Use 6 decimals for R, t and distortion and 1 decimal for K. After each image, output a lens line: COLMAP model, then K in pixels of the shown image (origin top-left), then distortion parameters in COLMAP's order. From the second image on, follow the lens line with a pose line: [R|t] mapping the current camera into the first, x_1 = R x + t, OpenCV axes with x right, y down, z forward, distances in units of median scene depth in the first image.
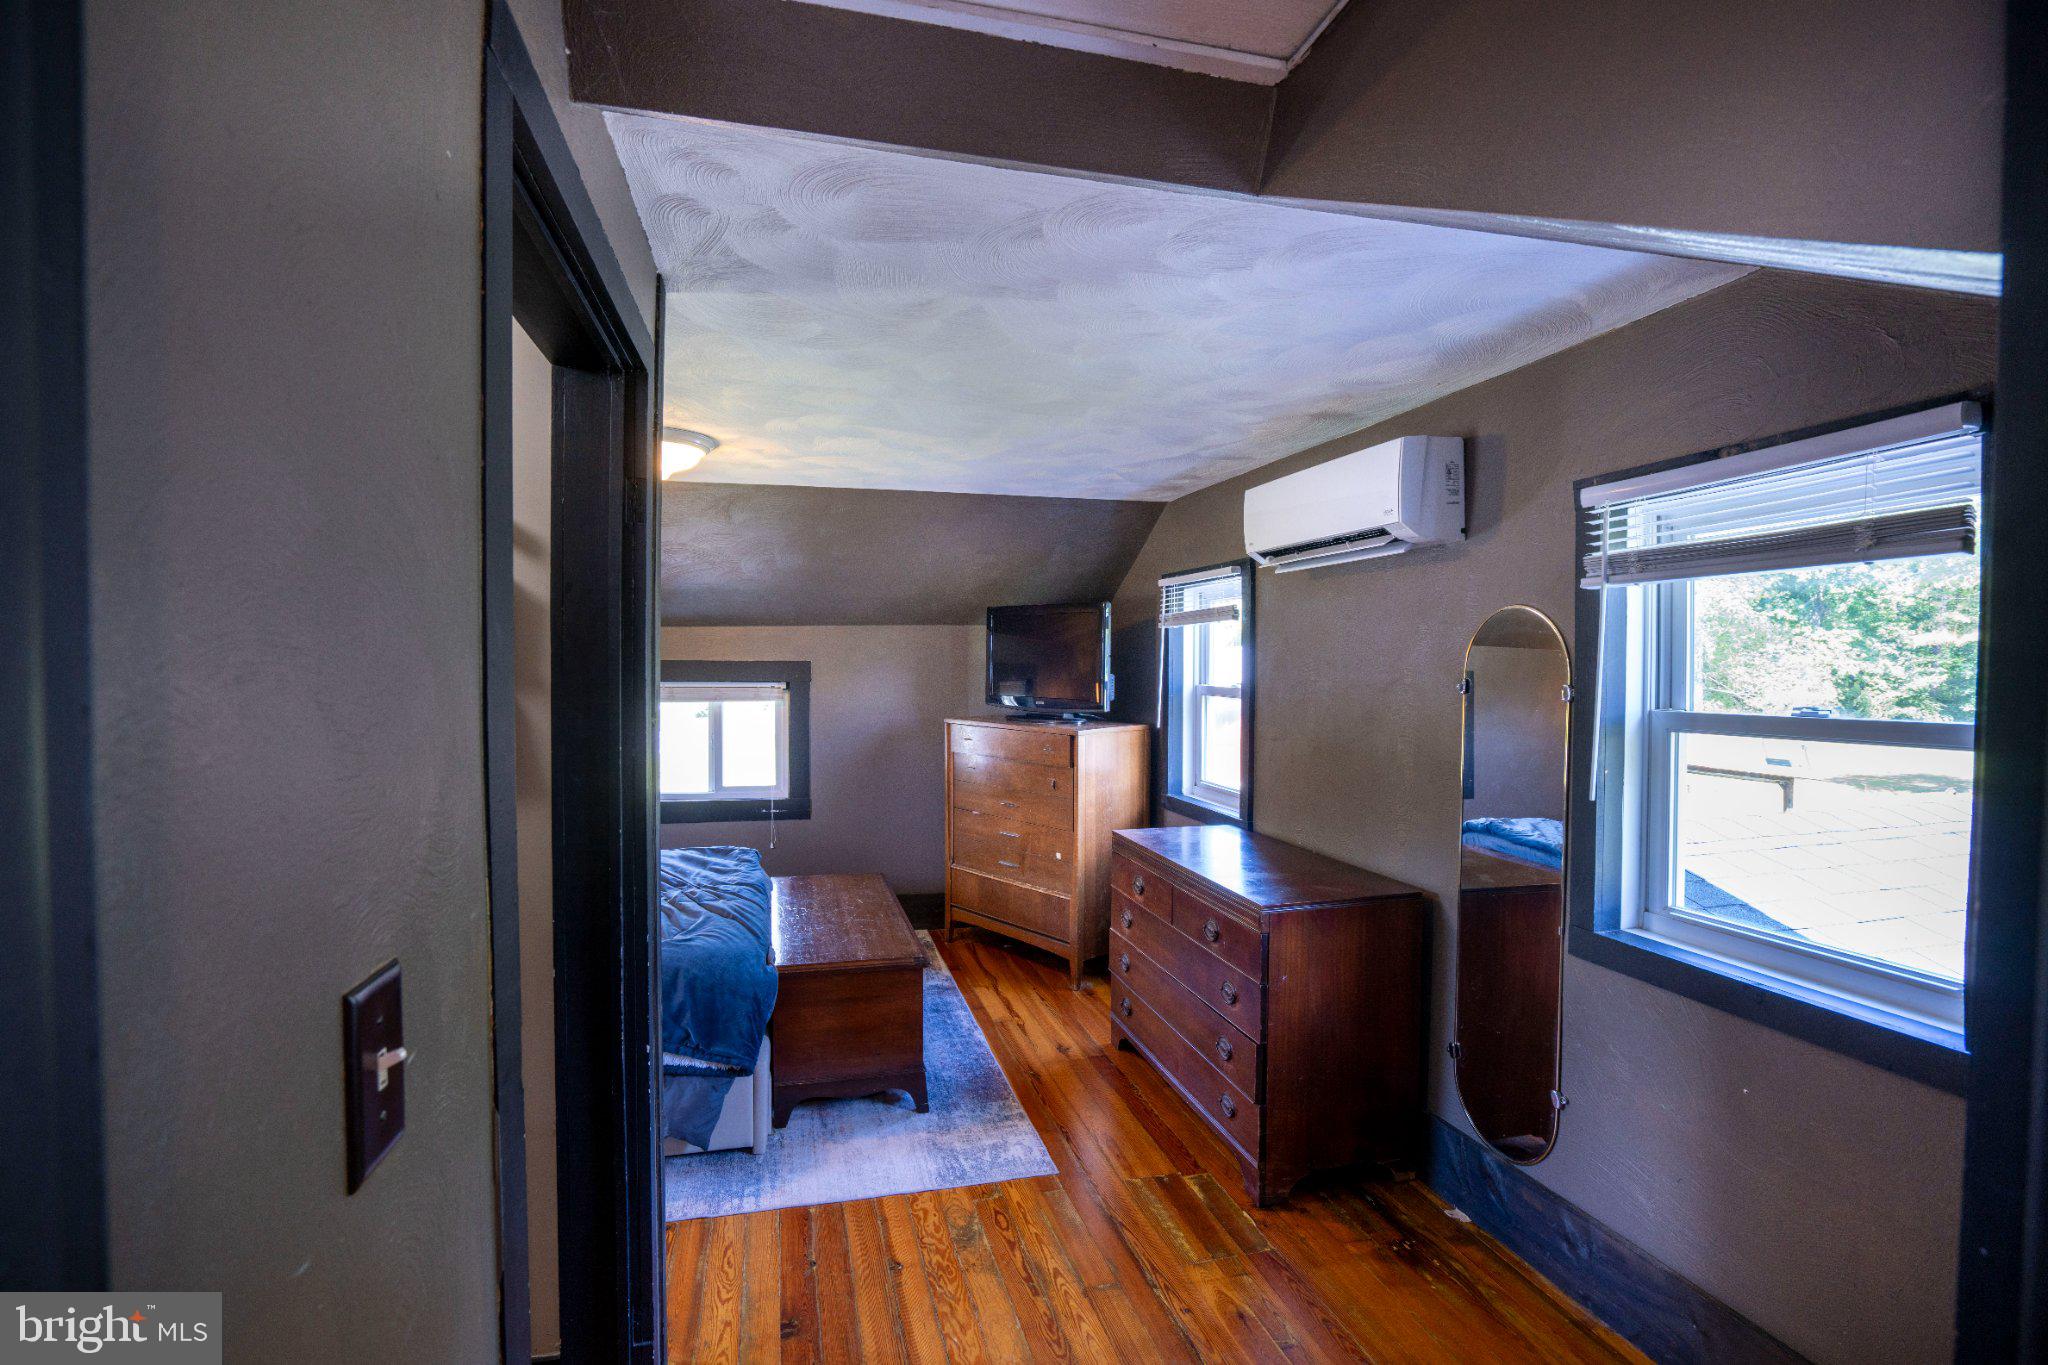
lens RADIAL K [[951.5, 0, 1021.2], [0, 951.5, 688.9], [0, 0, 1]] dist [-0.063980, 0.029413]
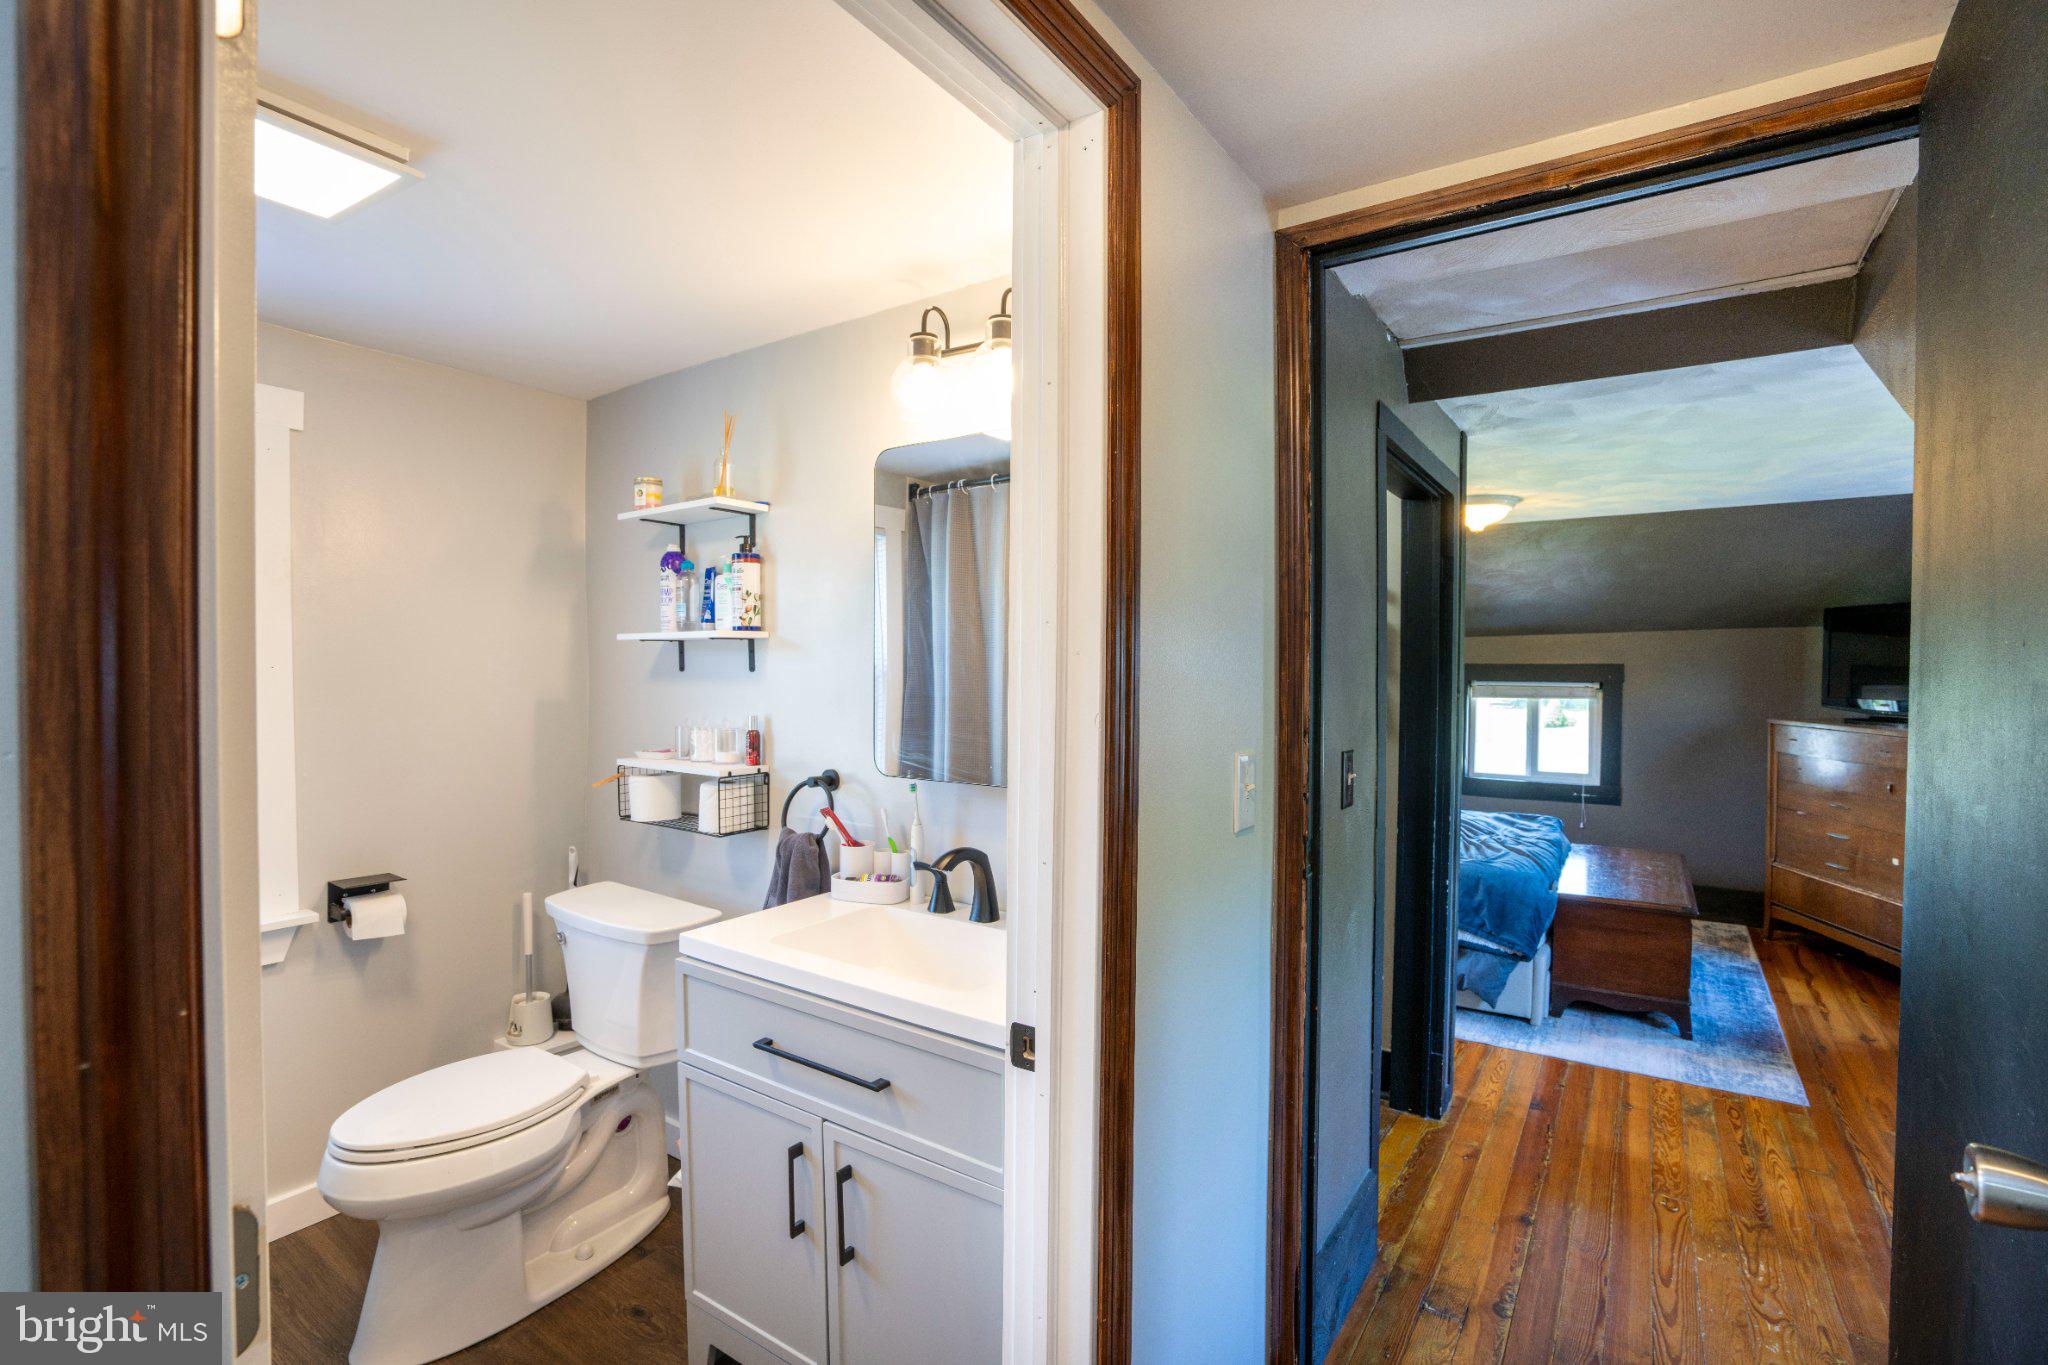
lens RADIAL K [[951.5, 0, 1021.2], [0, 951.5, 688.9], [0, 0, 1]] dist [-0.063980, 0.029413]
pose [[0.664010, 0.012110, -0.747626, 0.195009], [-0.018149, 0.999835, 0.000075, 0.020174], [0.747504, 0.013519, 0.664120, -0.393775]]
